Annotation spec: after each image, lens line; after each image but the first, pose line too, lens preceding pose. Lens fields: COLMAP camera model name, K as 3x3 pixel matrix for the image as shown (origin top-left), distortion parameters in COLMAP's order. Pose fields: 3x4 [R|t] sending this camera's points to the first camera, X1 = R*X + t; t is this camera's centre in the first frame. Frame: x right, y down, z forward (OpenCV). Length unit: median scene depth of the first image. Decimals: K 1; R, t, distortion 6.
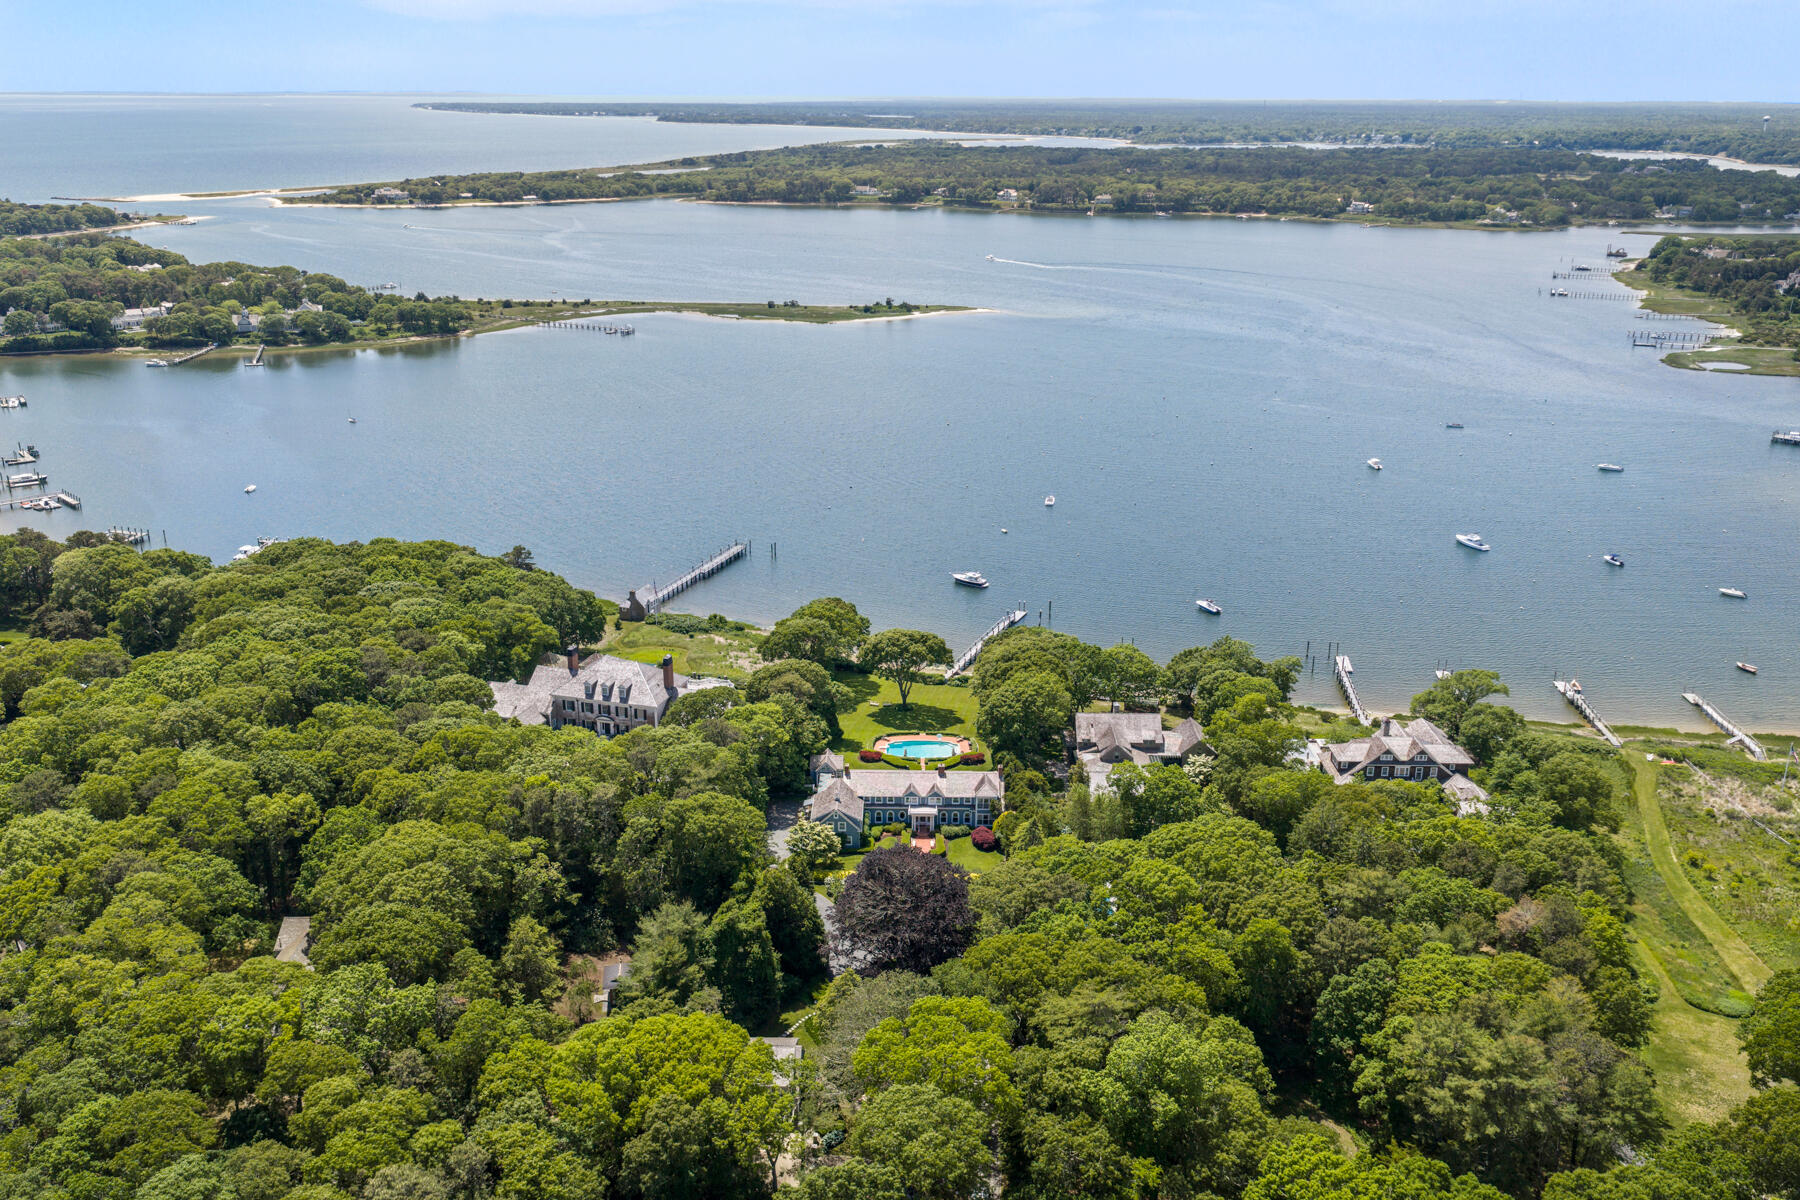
lens RADIAL K [[1479.7, 0, 891.9], [0, 1479.7, 595.9], [0, 0, 1]] dist [0.048317, -0.097620]
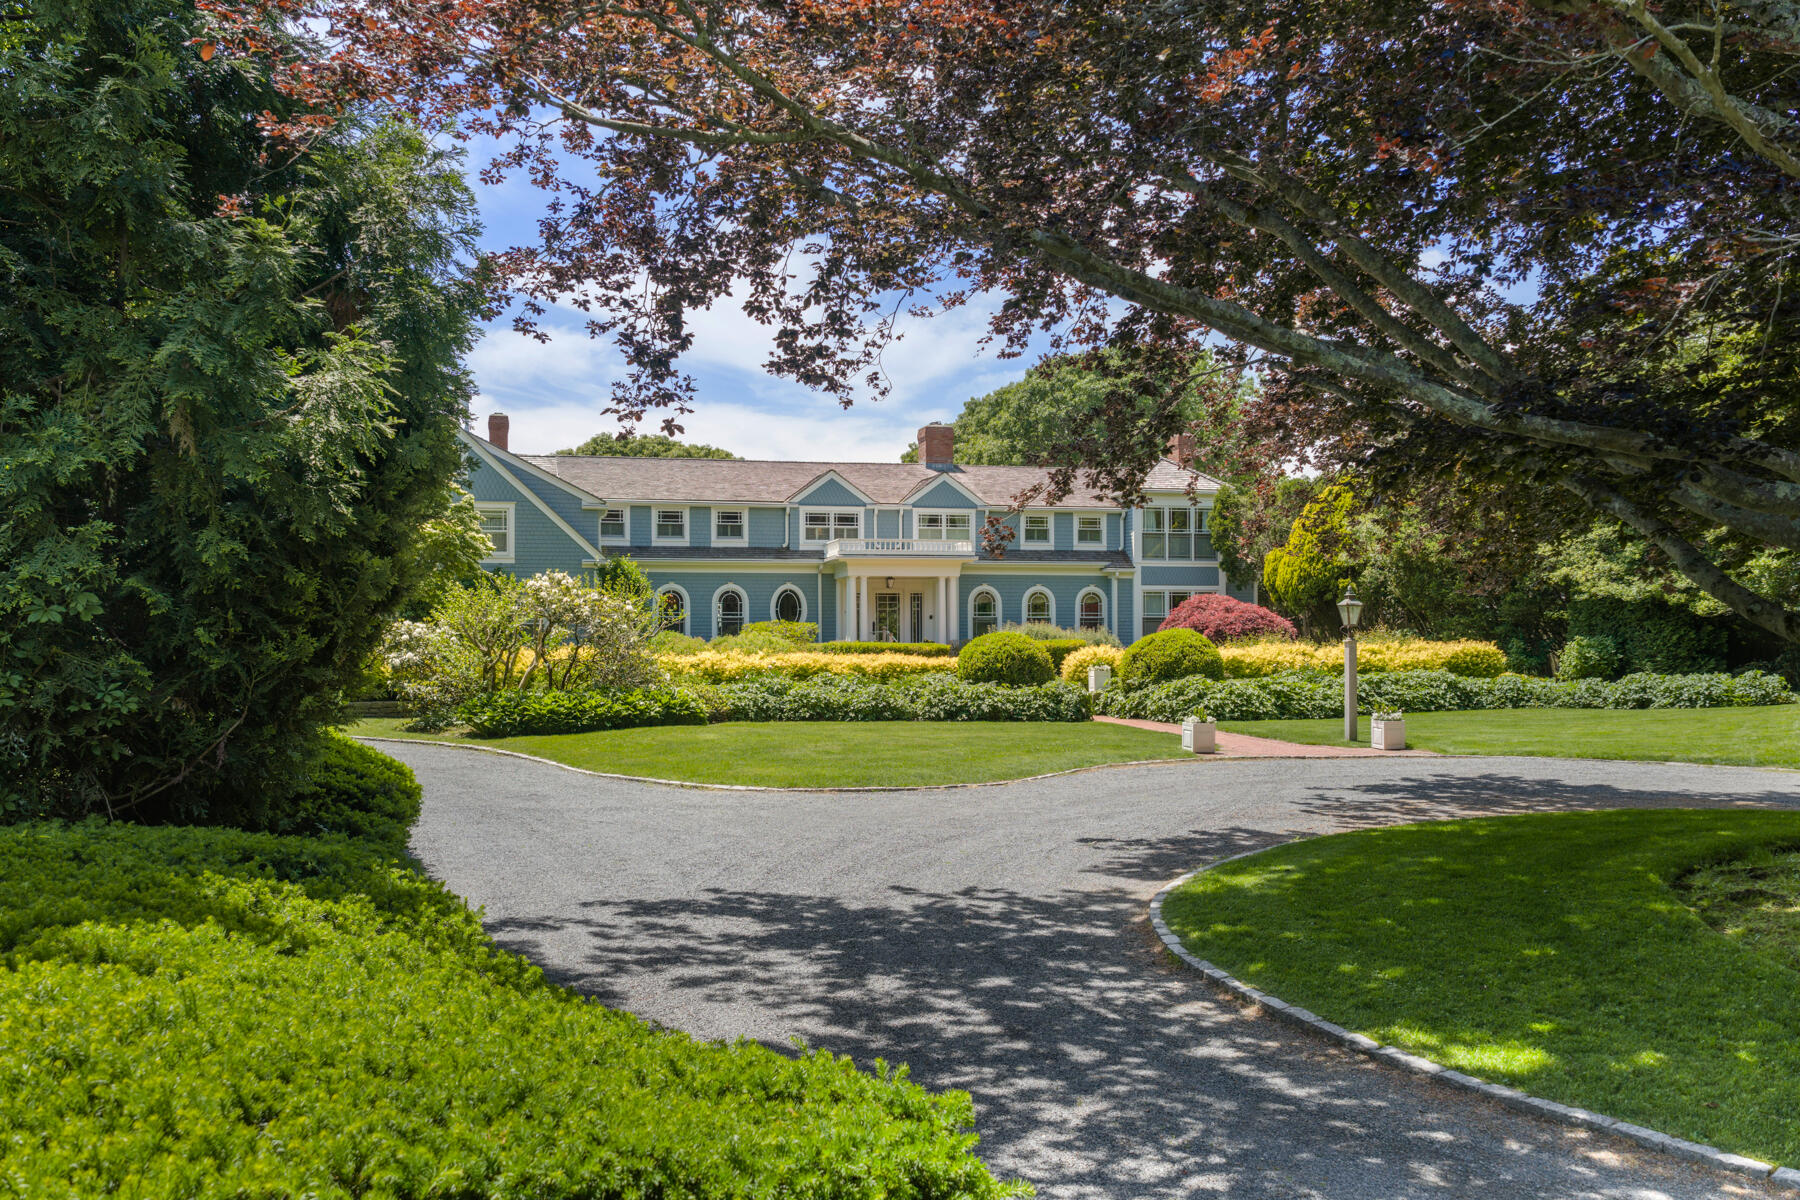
lens RADIAL K [[1479.7, 0, 891.9], [0, 1479.7, 595.9], [0, 0, 1]] dist [0.048317, -0.097620]
pose [[0.970700, -0.002589, 0.240282, -0.025394], [0.086065, 0.937351, -0.337589, 0.197015], [-0.224354, 0.348377, 0.910109, 0.742341]]
